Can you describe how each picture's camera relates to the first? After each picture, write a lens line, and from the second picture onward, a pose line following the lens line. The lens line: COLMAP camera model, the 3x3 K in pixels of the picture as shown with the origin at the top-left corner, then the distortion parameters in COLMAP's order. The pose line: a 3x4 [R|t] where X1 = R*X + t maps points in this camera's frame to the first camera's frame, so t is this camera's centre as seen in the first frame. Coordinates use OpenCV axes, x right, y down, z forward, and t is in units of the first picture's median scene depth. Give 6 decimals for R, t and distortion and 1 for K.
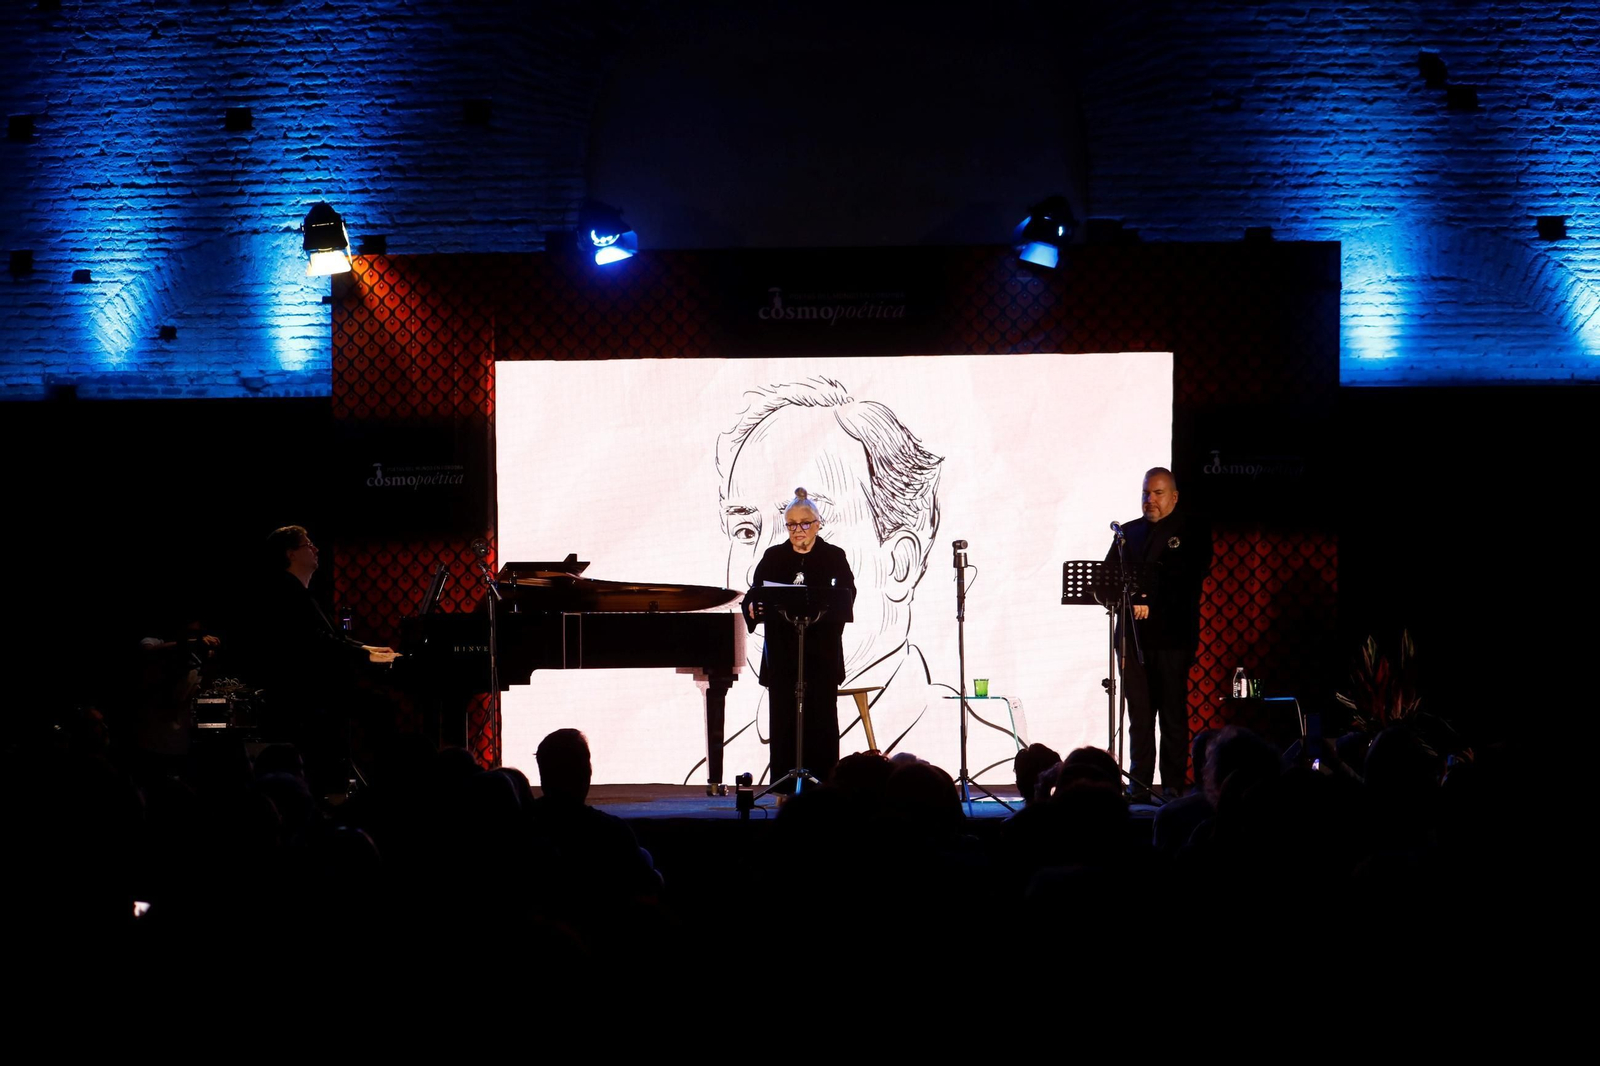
lens RADIAL K [[3650.8, 0, 739.5], [0, 3650.8, 525.0], [0, 0, 1]] dist [-0.073808, 0.000000]
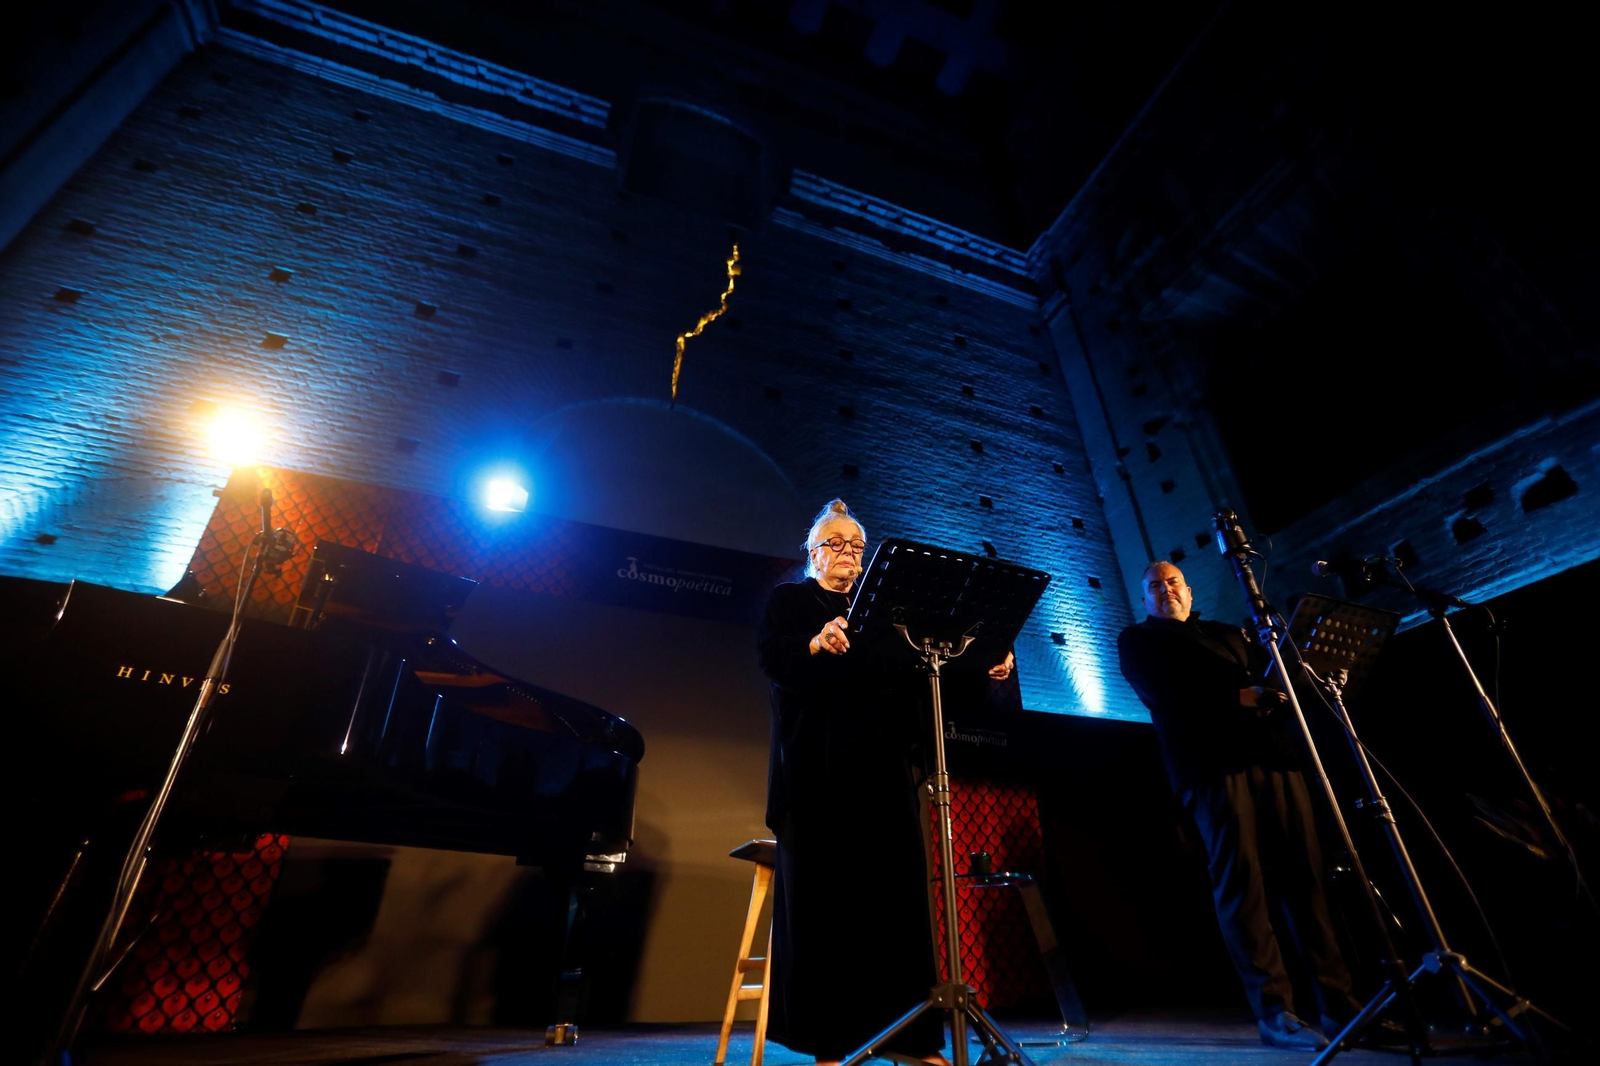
lens RADIAL K [[741.4, 0, 802.0], [0, 741.4, 533.7], [0, 0, 1]] dist [-0.068387, 0.025326]
pose [[0.899639, 0.220256, 0.377011, -0.034143], [-0.004064, 0.867634, -0.497187, 0.051785], [-0.436616, 0.445756, 0.781453, 0.749456]]
